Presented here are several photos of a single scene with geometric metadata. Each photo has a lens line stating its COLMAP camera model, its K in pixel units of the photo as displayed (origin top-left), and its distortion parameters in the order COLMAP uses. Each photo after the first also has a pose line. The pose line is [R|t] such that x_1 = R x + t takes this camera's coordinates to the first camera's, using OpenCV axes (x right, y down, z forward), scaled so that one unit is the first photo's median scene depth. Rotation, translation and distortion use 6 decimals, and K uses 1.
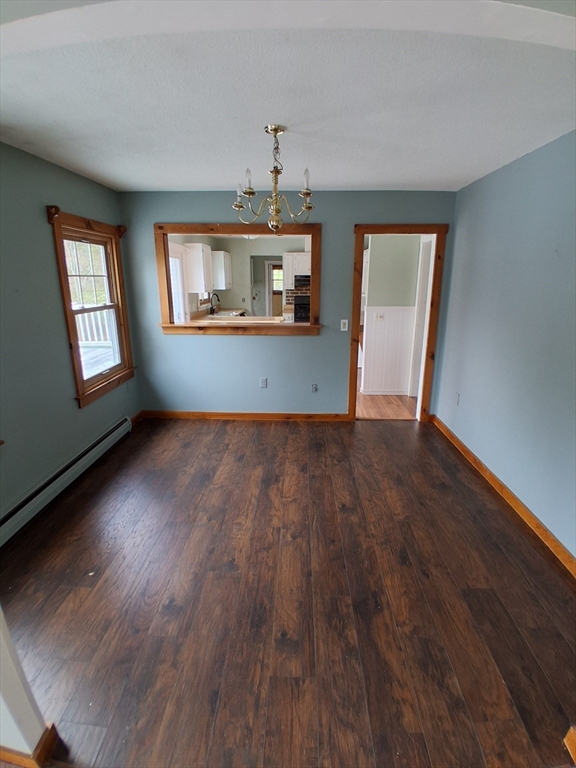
lens RADIAL K [[381.4, 0, 289.4], [0, 381.4, 394.2], [0, 0, 1]] dist [-0.048423, -0.001335]
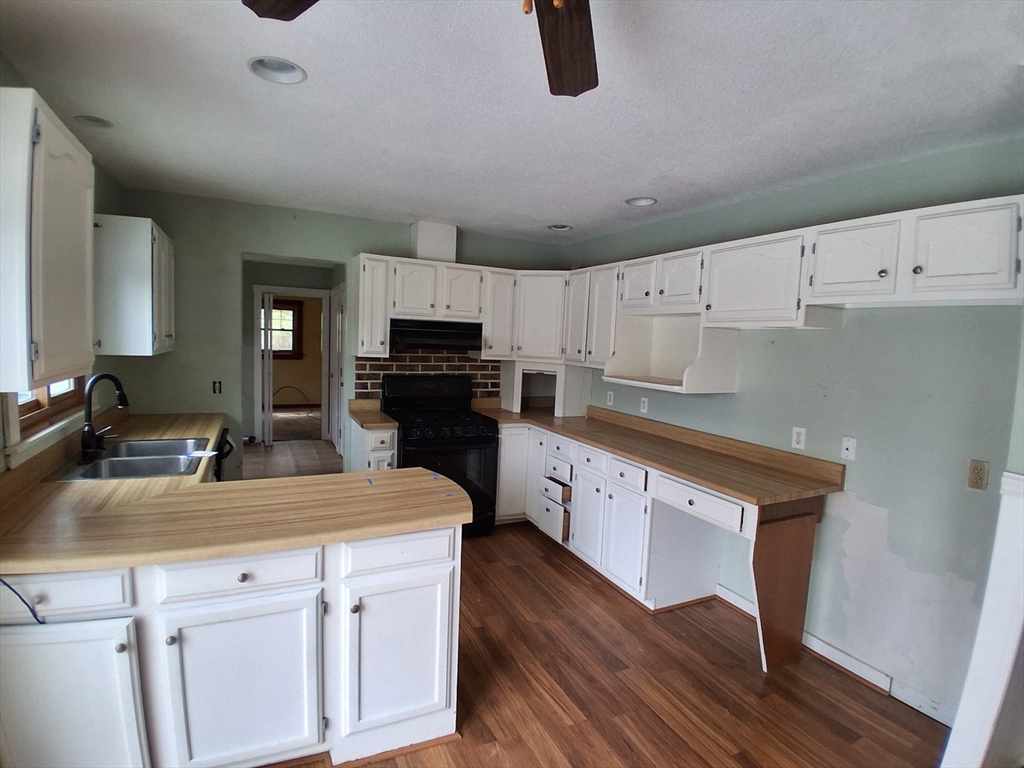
lens RADIAL K [[508.5, 0, 512.0], [0, 508.5, 384.0], [0, 0, 1]] dist [-0.048423, -0.001335]
pose [[0.888329, -0.010928, 0.459077, -0.097003], [0.096939, 0.981650, -0.164212, -0.163004], [-0.448858, 0.190377, 0.873088, 0.540553]]
